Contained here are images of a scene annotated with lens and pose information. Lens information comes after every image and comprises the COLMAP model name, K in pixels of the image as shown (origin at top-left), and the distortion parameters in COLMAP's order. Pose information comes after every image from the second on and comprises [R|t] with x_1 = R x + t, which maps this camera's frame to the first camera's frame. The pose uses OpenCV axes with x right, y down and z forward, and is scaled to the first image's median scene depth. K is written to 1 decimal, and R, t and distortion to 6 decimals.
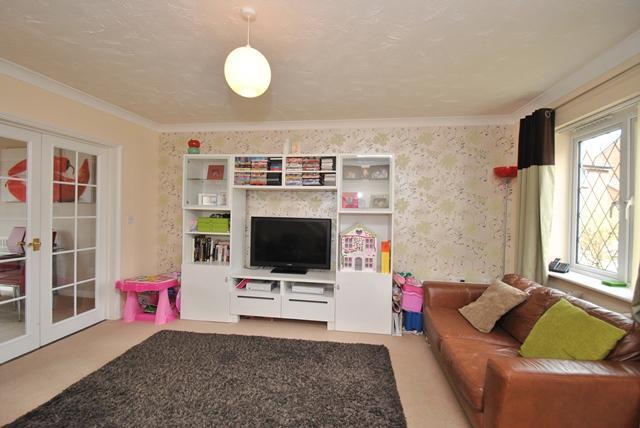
lens RADIAL K [[277.5, 0, 324.3], [0, 277.5, 213.2], [0, 0, 1]] dist [-0.003855, -0.003606]
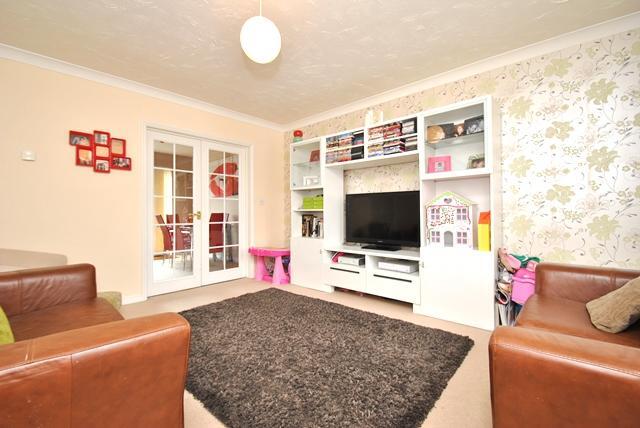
lens RADIAL K [[277.5, 0, 322.2], [0, 277.5, 213.0], [0, 0, 1]] dist [-0.003855, -0.003606]
pose [[0.834325, -0.024137, -0.550744, 0.261736], [0.017474, 0.999697, -0.017342, 0.110251], [0.550995, 0.004845, 0.834494, 0.093488]]
